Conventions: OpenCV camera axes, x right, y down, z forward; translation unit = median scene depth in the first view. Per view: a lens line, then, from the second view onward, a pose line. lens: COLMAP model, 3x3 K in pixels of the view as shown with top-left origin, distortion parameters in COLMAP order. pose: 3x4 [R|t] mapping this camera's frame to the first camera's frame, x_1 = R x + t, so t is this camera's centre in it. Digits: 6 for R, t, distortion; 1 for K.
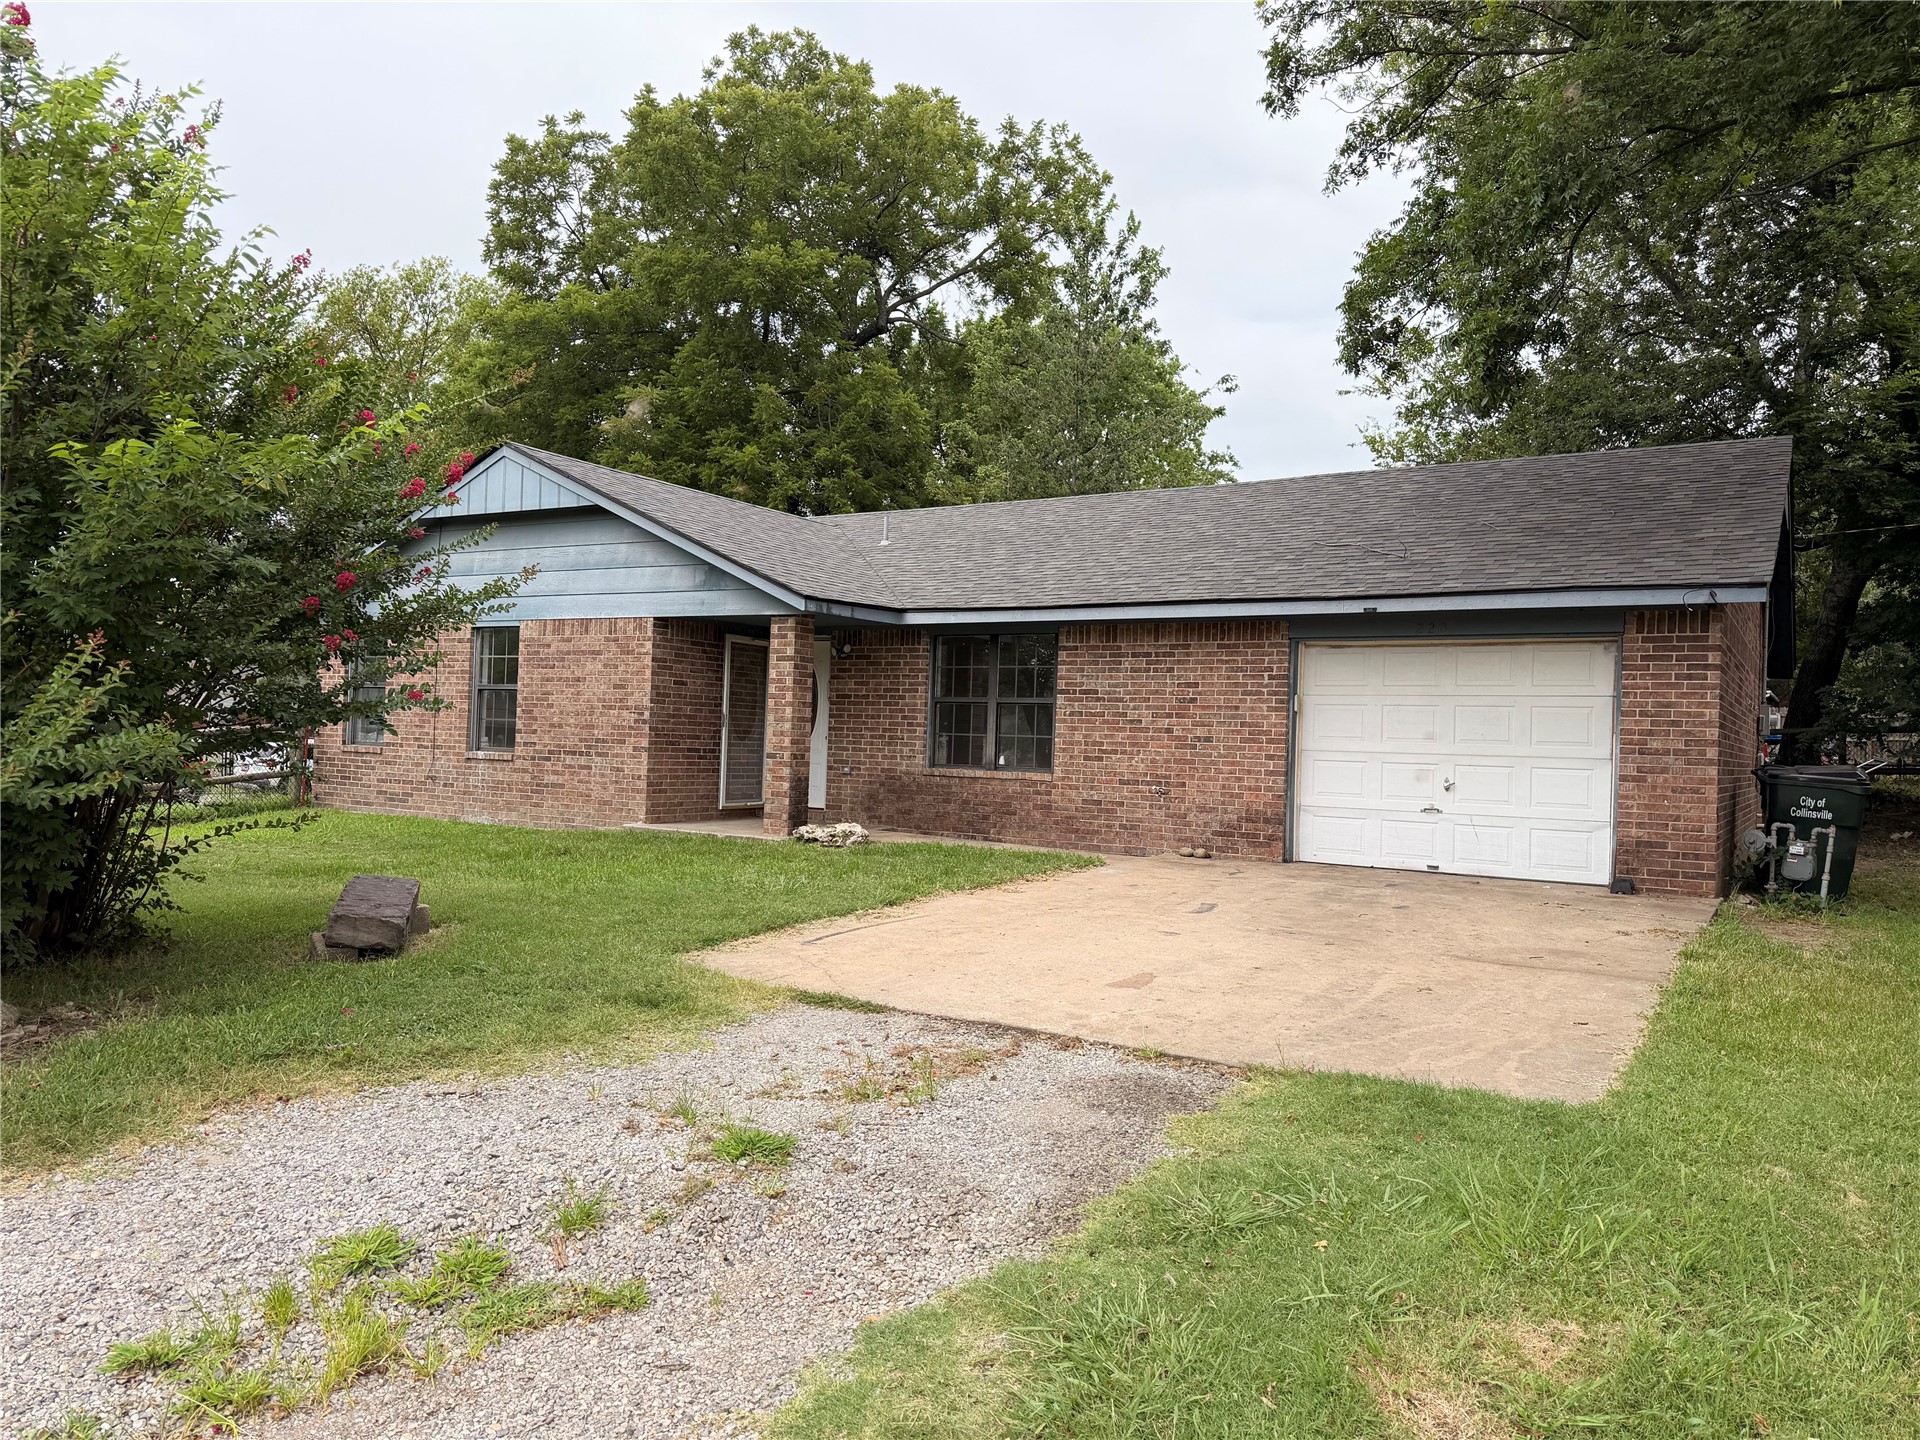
lens RADIAL K [[1328.1, 0, 963.6], [0, 1328.1, 721.9], [0, 0, 1]] dist [0.191086, -0.395345]
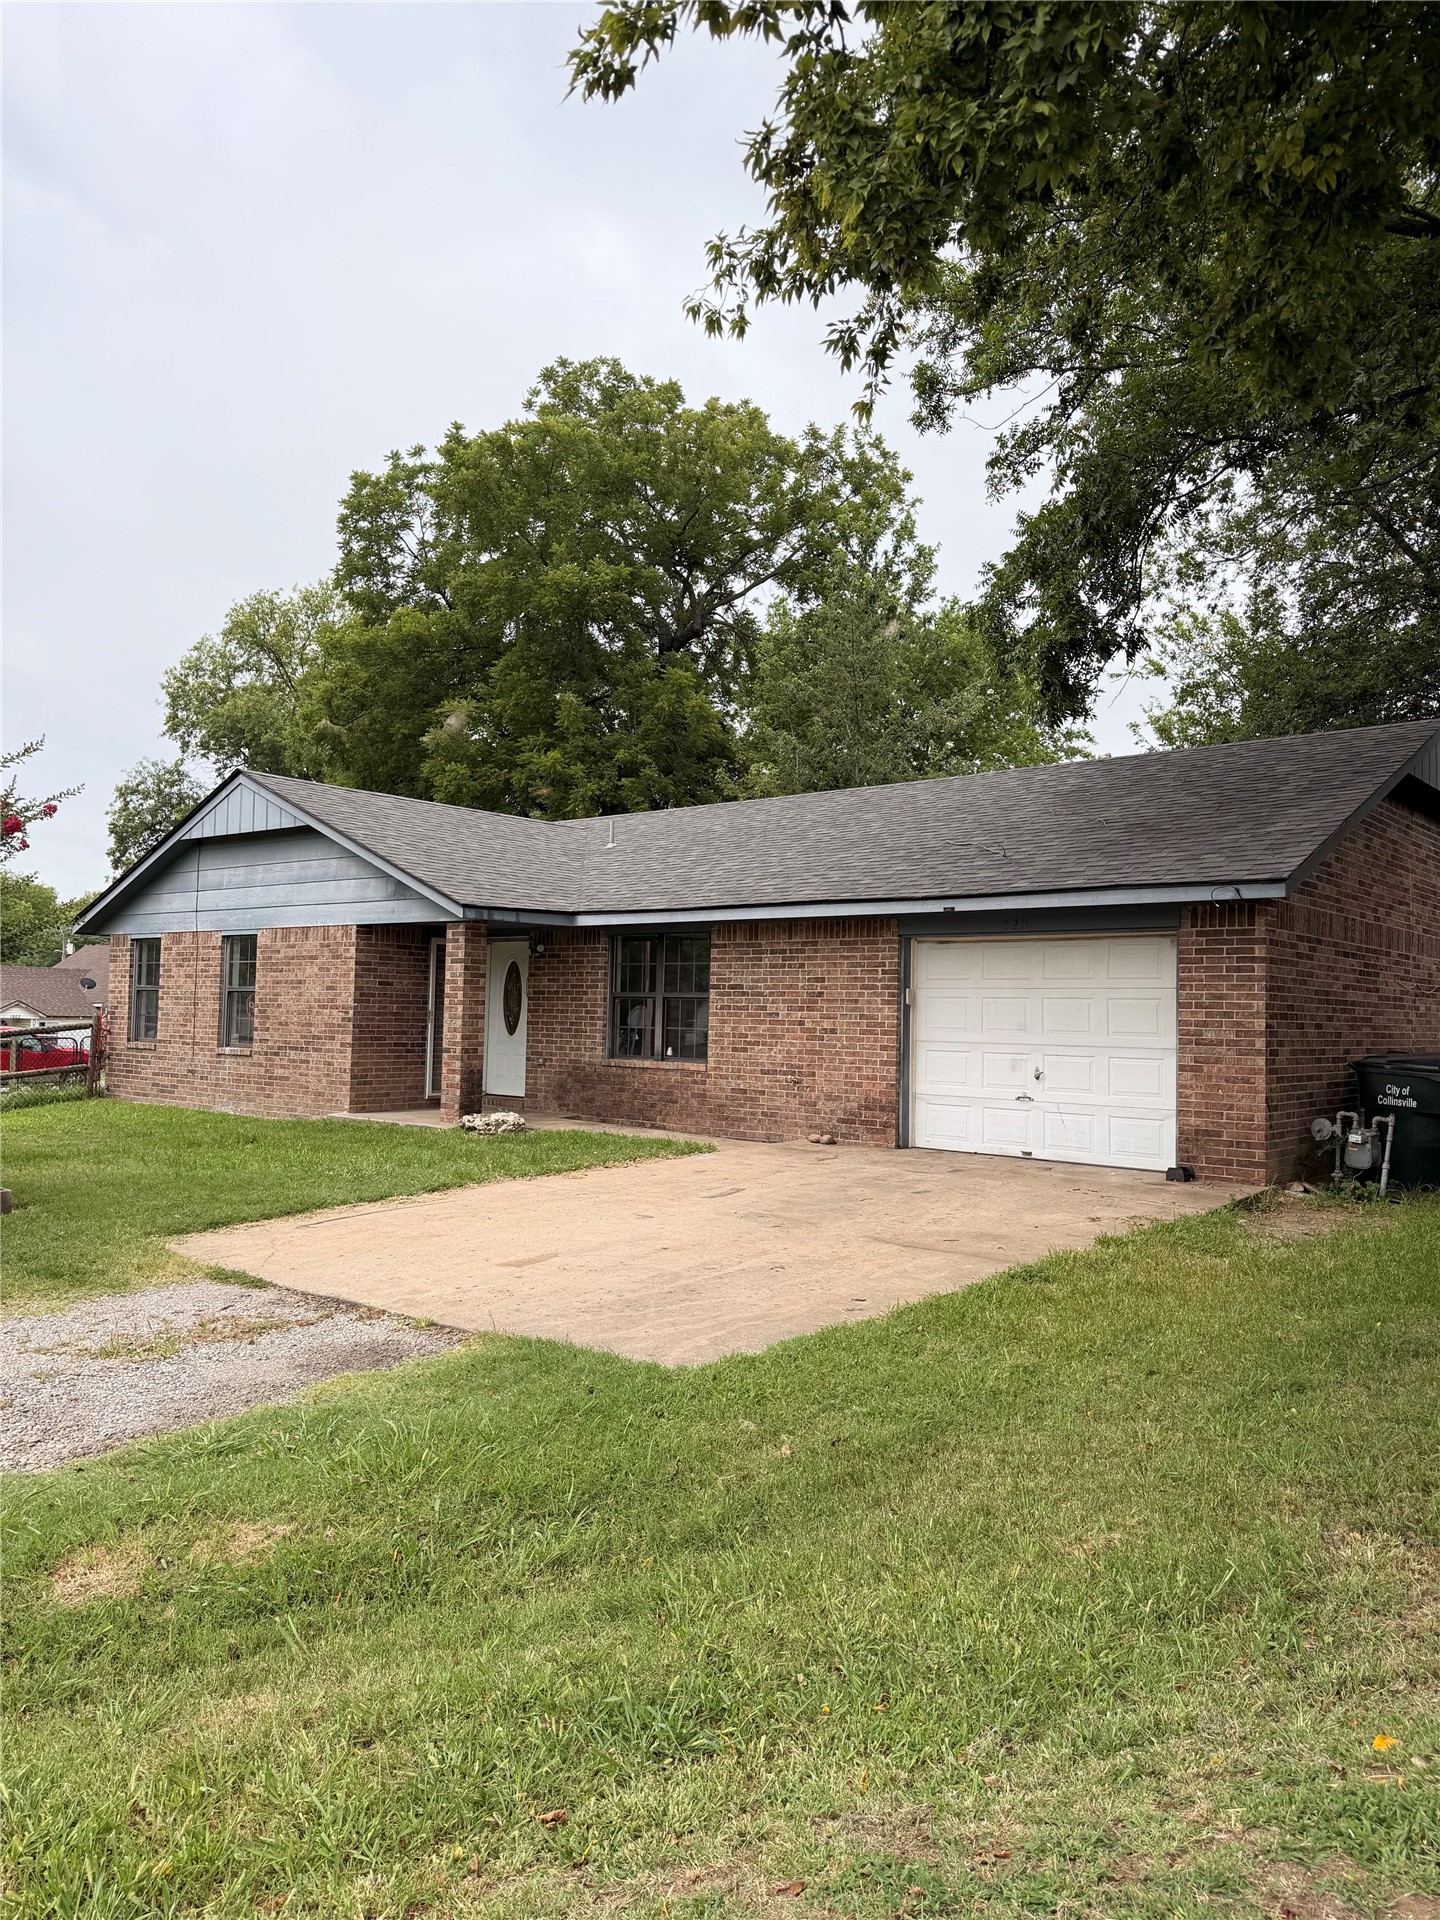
lens RADIAL K [[1330.1, 0, 722.1], [0, 1330.1, 957.5], [0, 0, 1]] dist [0.177848, -0.336131]
pose [[0.990878, -0.018782, -0.133445, 0.212469], [0.014549, 0.999362, -0.032626, -0.010752], [0.133973, 0.030387, 0.990519, -0.052058]]
